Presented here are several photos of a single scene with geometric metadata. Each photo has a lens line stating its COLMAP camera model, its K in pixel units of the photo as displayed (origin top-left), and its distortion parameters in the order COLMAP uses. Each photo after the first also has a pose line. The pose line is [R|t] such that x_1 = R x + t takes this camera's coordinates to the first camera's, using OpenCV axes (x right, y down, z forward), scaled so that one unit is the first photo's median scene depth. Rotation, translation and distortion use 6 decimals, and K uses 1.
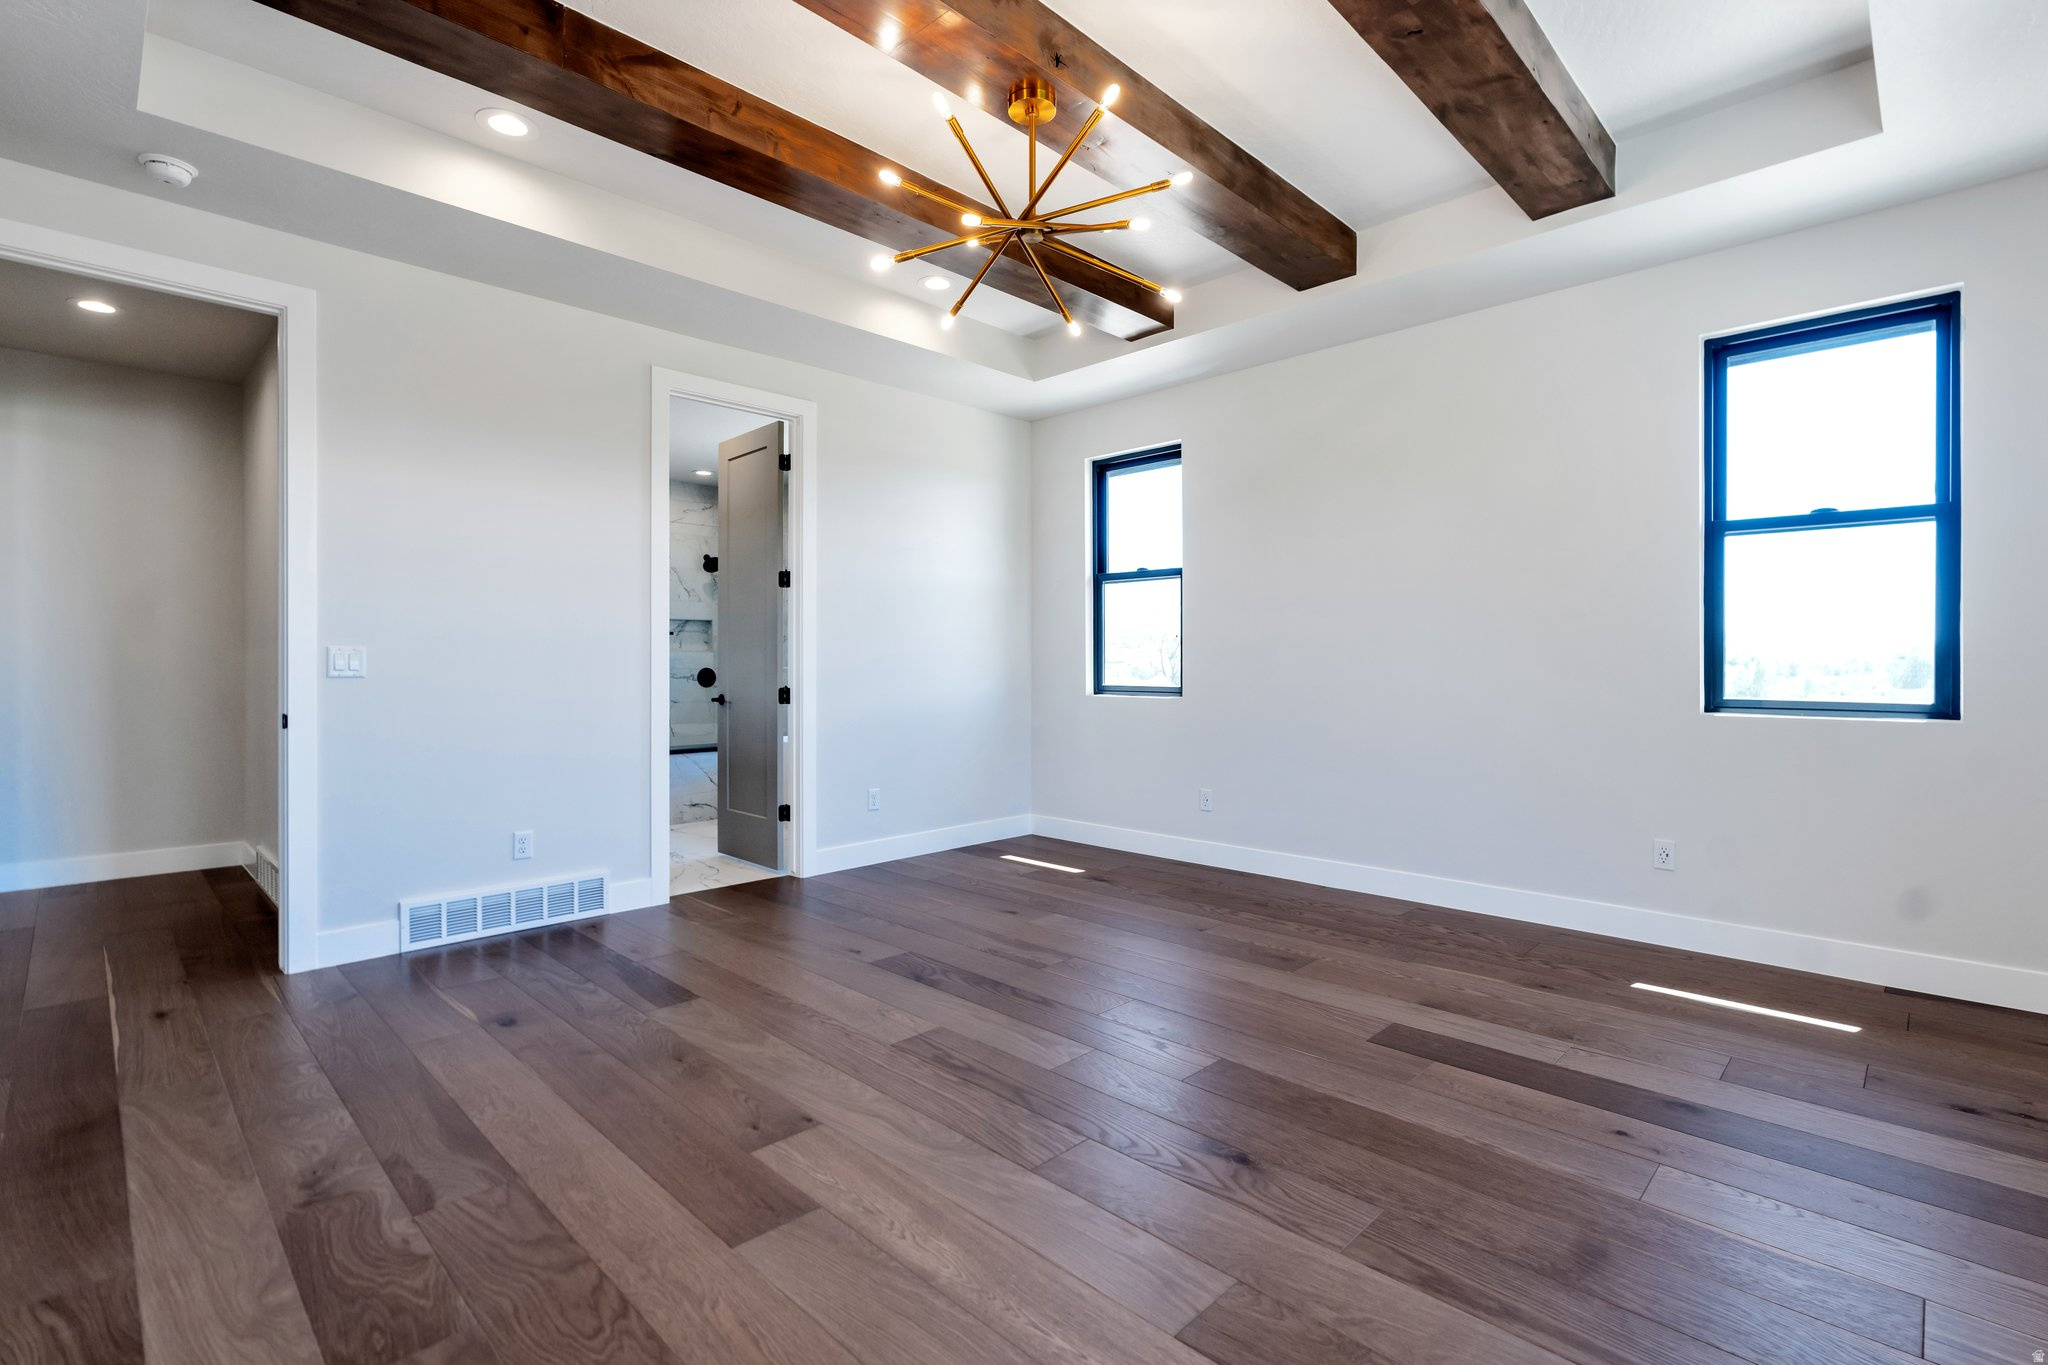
lens RADIAL K [[940.6, 0, 1011.2], [0, 940.6, 680.6], [0, 0, 1]] dist [-0.001684, -0.000166]
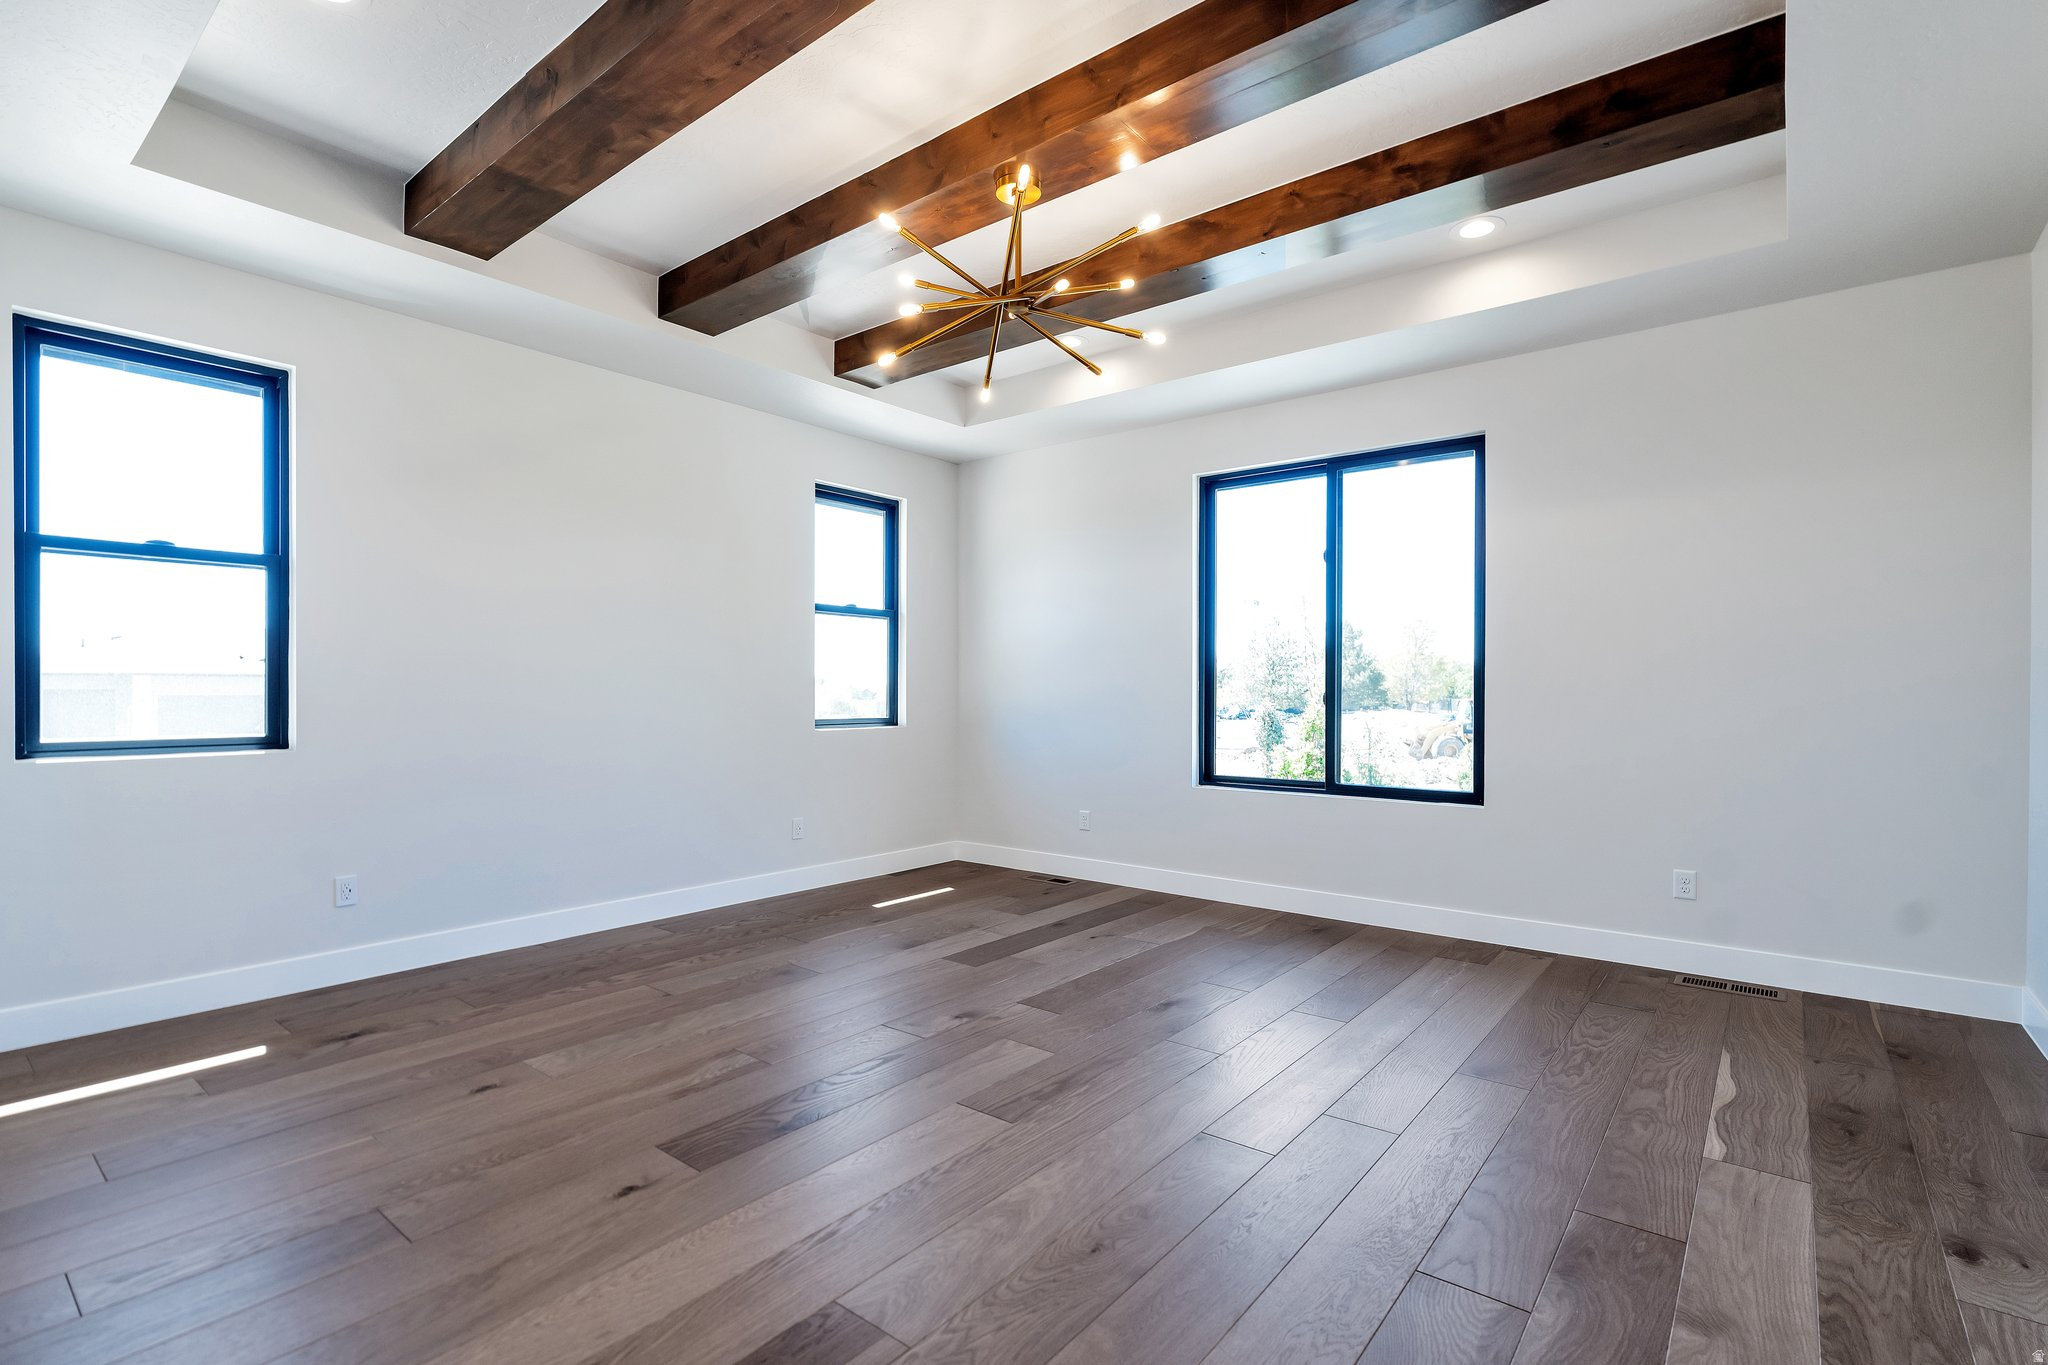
lens RADIAL K [[978.1, 0, 1024.0], [0, 978.1, 682.5], [0, 0, 1]] dist [-0.029991, -0.000400]
pose [[-0.118886, 0.013813, 0.992812, -0.795022], [0.027034, 0.999578, -0.010670, -0.004827], [-0.992540, 0.025571, -0.119209, 0.844760]]
